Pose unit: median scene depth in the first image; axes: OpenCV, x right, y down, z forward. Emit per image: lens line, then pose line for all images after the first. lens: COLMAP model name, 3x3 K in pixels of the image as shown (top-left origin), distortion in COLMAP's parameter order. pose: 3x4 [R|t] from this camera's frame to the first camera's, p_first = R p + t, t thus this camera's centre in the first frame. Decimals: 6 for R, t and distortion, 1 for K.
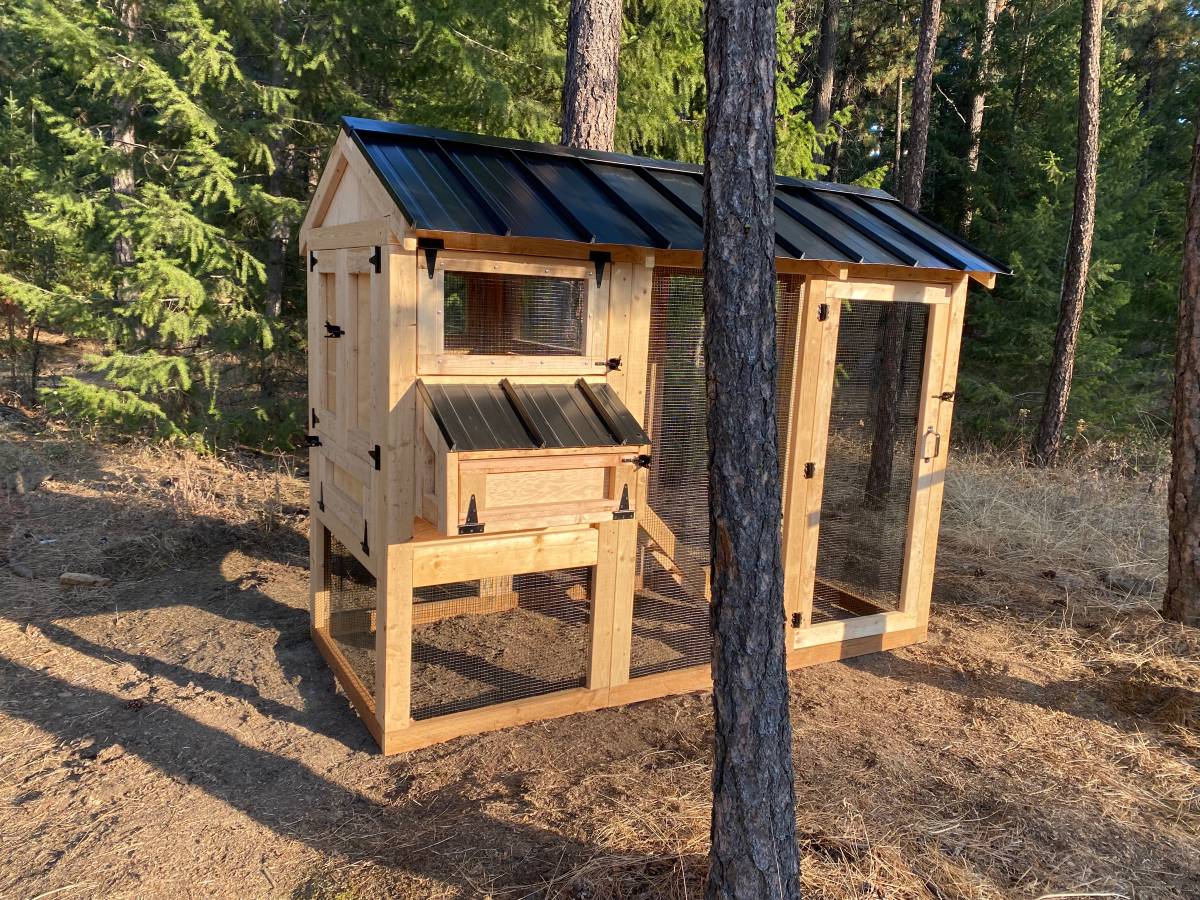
lens RADIAL K [[909.7, 0, 600.0], [0, 909.7, 450.0], [0, 0, 1]] dist [0.016941, -0.001325]
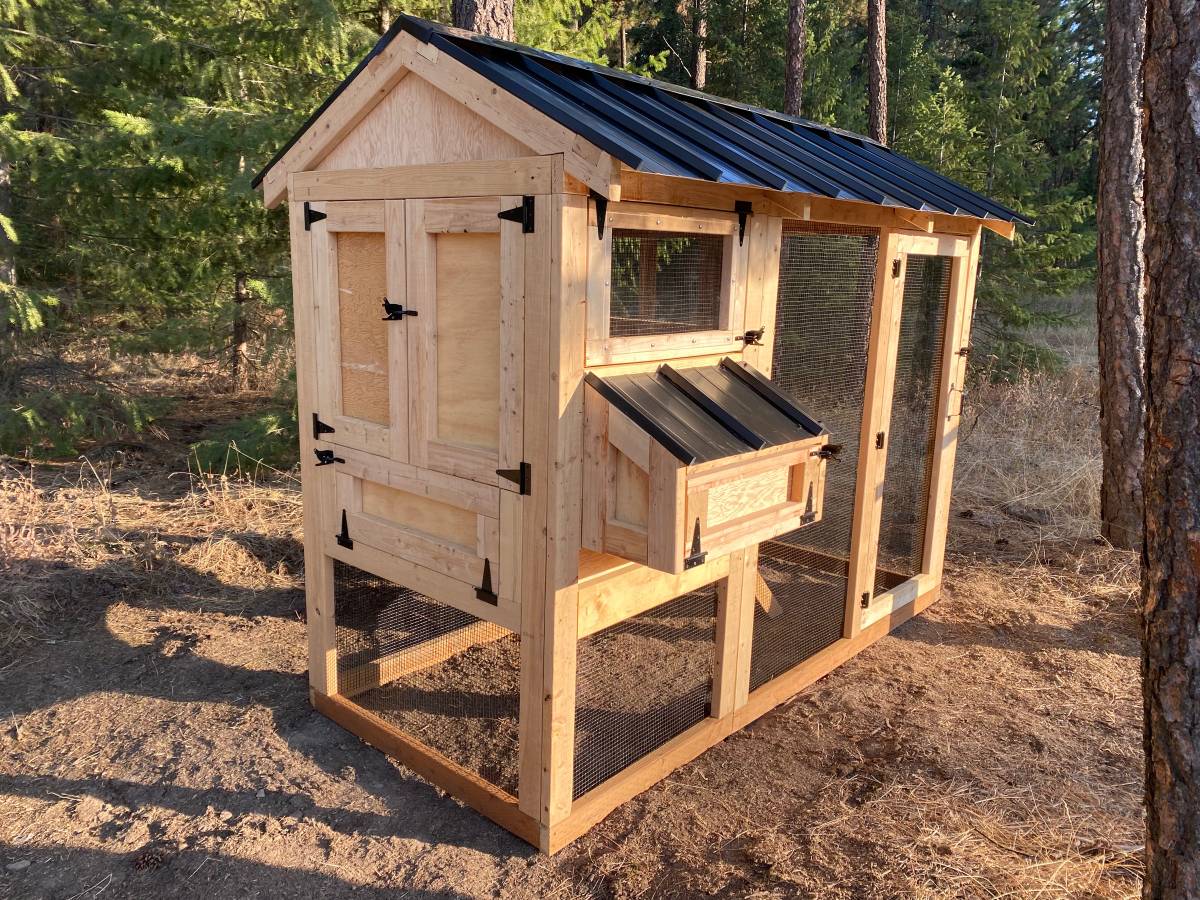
lens RADIAL K [[909.7, 0, 600.0], [0, 909.7, 450.0], [0, 0, 1]] dist [0.016941, -0.001325]
pose [[0.944107, -0.087229, 0.317889, -0.346279], [0.071089, 0.995538, 0.062047, -0.047332], [-0.321883, -0.035981, 0.946096, 0.217609]]
